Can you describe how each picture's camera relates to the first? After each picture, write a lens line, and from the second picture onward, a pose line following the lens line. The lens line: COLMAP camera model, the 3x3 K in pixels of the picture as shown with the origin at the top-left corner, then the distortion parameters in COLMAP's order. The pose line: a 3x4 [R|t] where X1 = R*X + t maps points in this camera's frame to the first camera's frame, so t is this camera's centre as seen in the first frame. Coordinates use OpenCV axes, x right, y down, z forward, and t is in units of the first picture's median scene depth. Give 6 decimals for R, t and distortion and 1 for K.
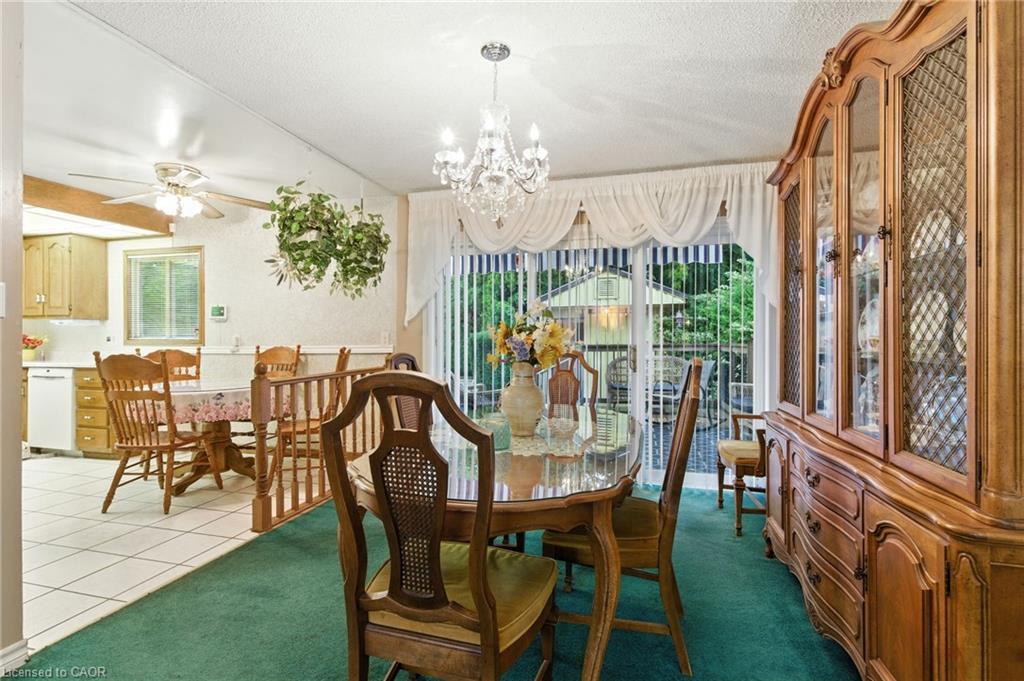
lens RADIAL K [[470.2, 0, 510.4], [0, 470.2, 341.0], [0, 0, 1]] dist [0.002994, -0.003109]
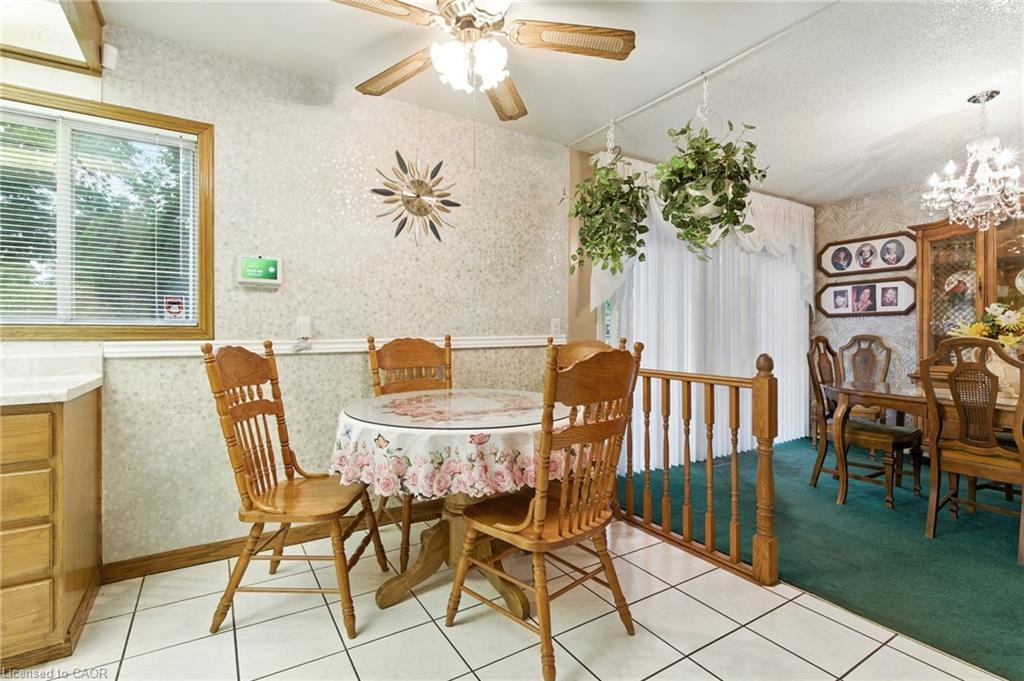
lens RADIAL K [[470.2, 0, 515.7], [0, 470.2, 332.9], [0, 0, 1]] dist [0.002994, -0.003109]
pose [[0.686903, -0.001723, 0.726747, -0.821402], [0.003528, 0.999993, -0.000964, 0.005877], [-0.726741, 0.003227, 0.686904, 0.479112]]
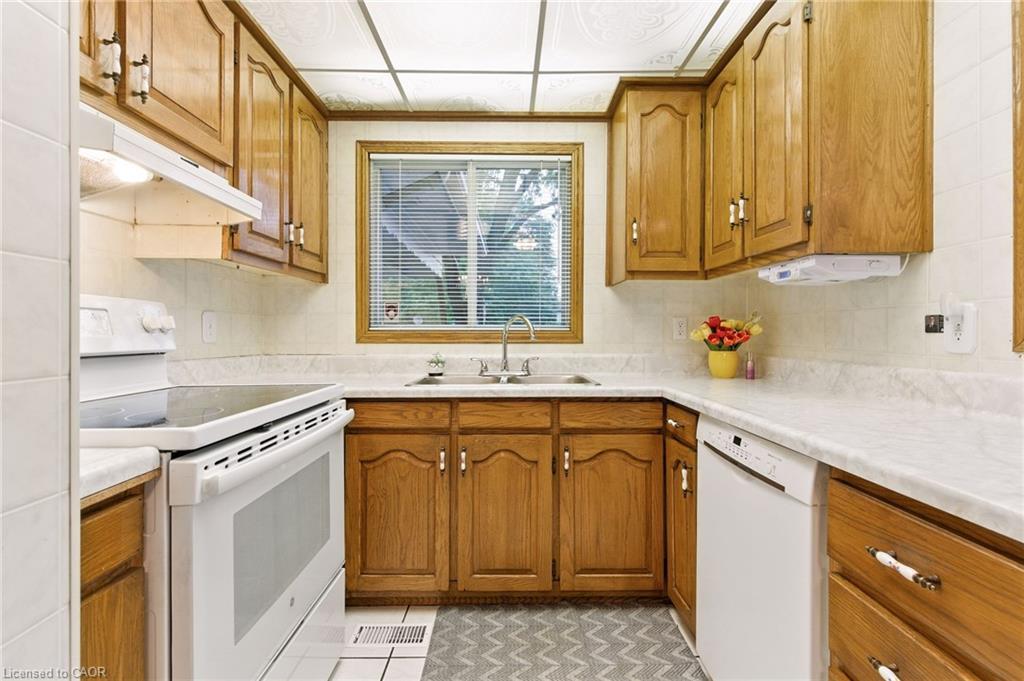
lens RADIAL K [[470.2, 0, 509.5], [0, 470.2, 330.9], [0, 0, 1]] dist [0.002994, -0.003109]
pose [[0.247304, -0.002167, -0.968935, -0.736161], [-0.003175, 0.999990, -0.003047, 0.001333], [0.968933, 0.003830, 0.247295, 0.788195]]
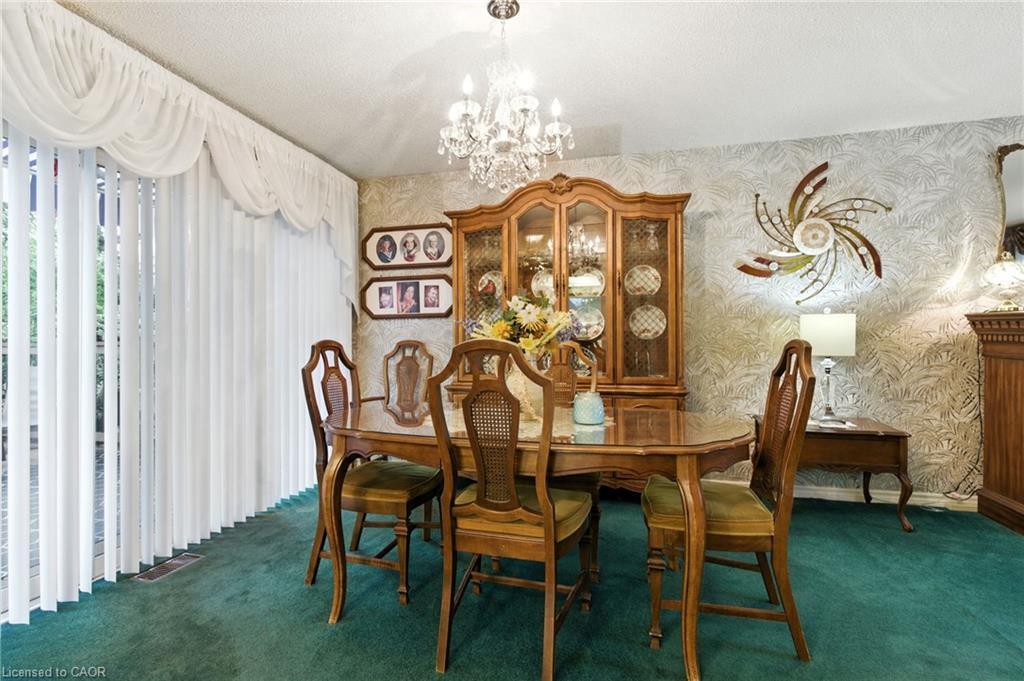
lens RADIAL K [[470.2, 0, 504.7], [0, 470.2, 337.7], [0, 0, 1]] dist [0.002994, -0.003109]
pose [[-0.008278, 0.005962, 0.999948, -0.427257], [0.007957, 0.999951, -0.005897, 0.013089], [-0.999934, 0.007908, -0.008325, 0.461920]]
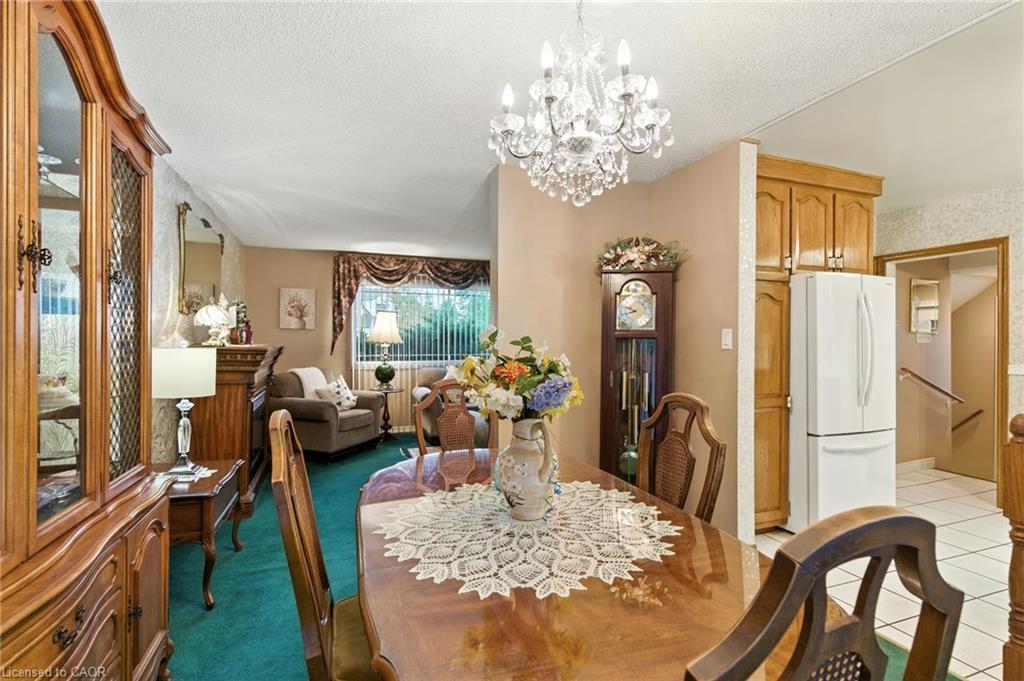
lens RADIAL K [[470.2, 0, 514.4], [0, 470.2, 343.9], [0, 0, 1]] dist [0.002994, -0.003109]
pose [[-0.820014, 0.001811, -0.572341, 0.185727], [-0.002568, 0.999973, 0.006844, -0.028624], [0.572338, 0.007082, -0.819987, 0.686042]]
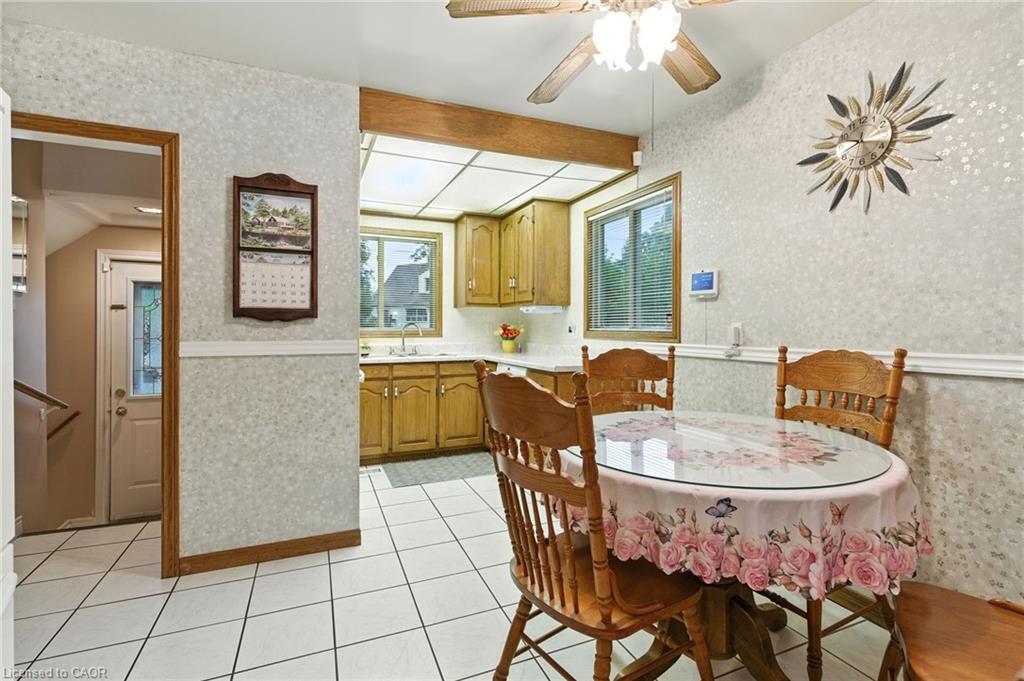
lens RADIAL K [[470.2, 0, 511.3], [0, 470.2, 331.1], [0, 0, 1]] dist [0.002994, -0.003109]
pose [[0.609667, 0.008027, -0.792617, -0.327467], [-0.004596, 0.999968, 0.006592, -0.007178], [0.792644, -0.000376, 0.609685, 0.495643]]
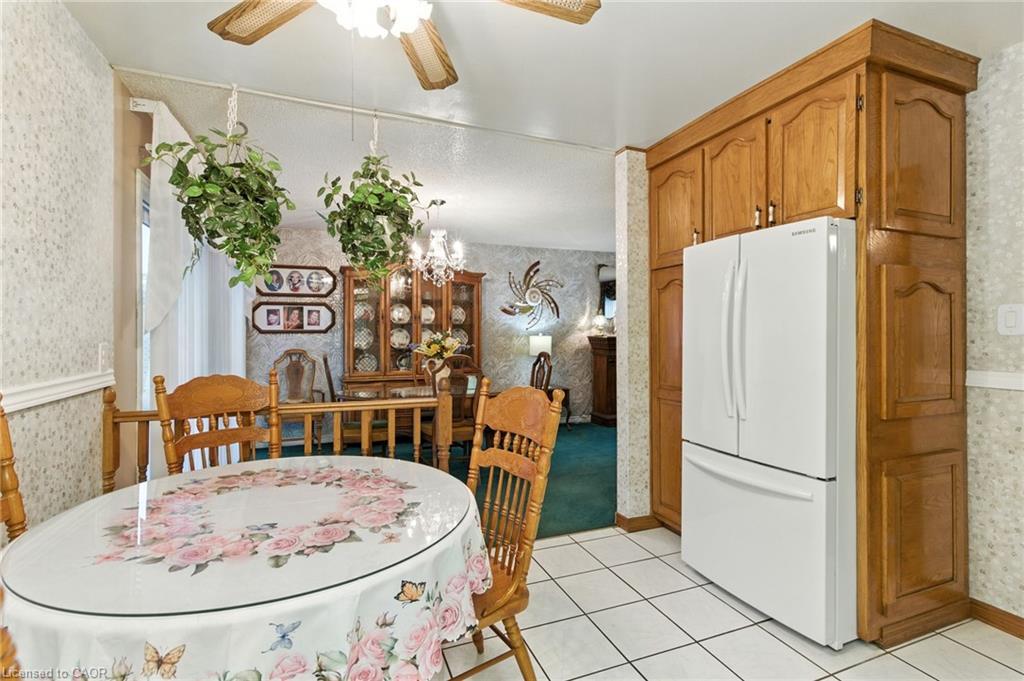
lens RADIAL K [[470.2, 0, 504.3], [0, 470.2, 336.0], [0, 0, 1]] dist [0.002994, -0.003109]
pose [[-0.582849, -0.000235, 0.812580, -0.825547], [0.004180, 0.999986, 0.003288, -0.023418], [-0.812570, 0.005313, -0.582840, 0.886164]]
